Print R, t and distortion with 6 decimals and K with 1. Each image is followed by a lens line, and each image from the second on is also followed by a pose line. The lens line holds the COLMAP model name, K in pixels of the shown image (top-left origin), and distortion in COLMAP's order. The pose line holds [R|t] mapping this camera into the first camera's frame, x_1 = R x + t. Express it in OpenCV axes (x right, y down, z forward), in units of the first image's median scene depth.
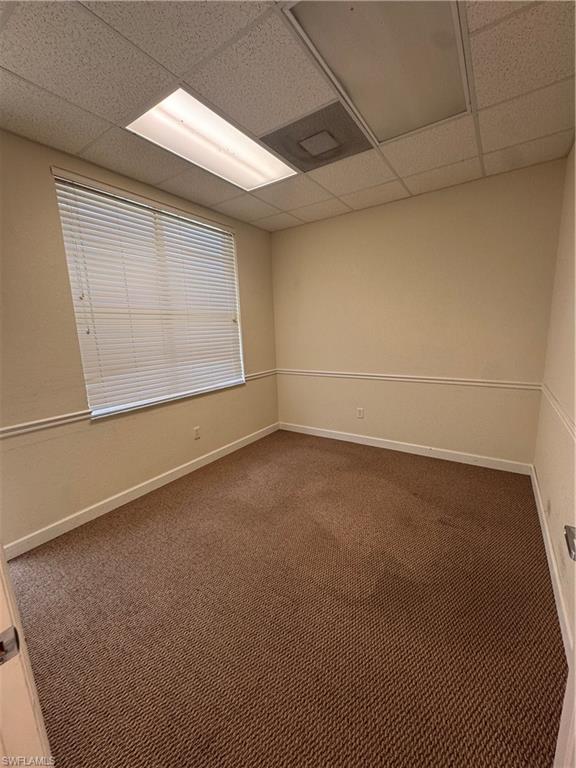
lens RADIAL K [[304.6, 0, 288.8], [0, 304.6, 379.6], [0, 0, 1]] dist [-0.000416, 0.000012]
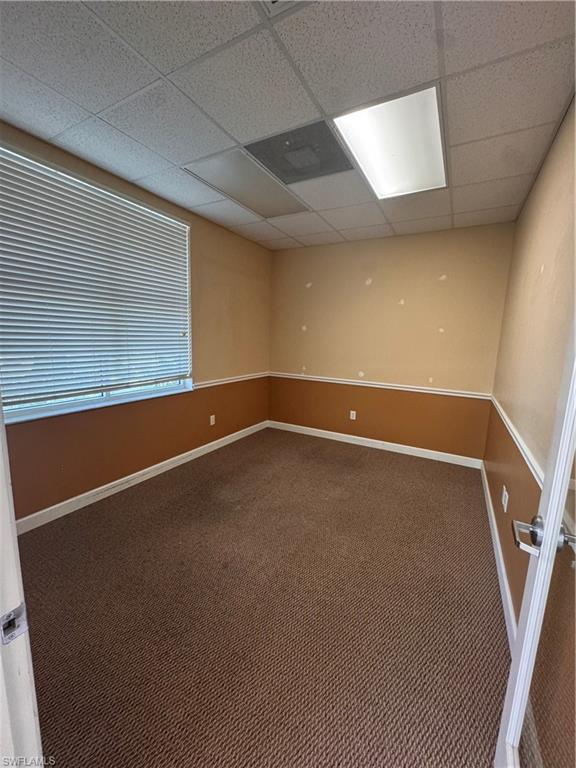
lens RADIAL K [[311.0, 0, 283.7], [0, 311.0, 385.6], [0, 0, 1]] dist [0.000672, 0.000016]
pose [[0.994693, 0.047796, 0.091116, -0.088737], [-0.046882, 0.998827, -0.012145, 0.025388], [-0.091590, 0.007809, 0.995766, -0.132236]]
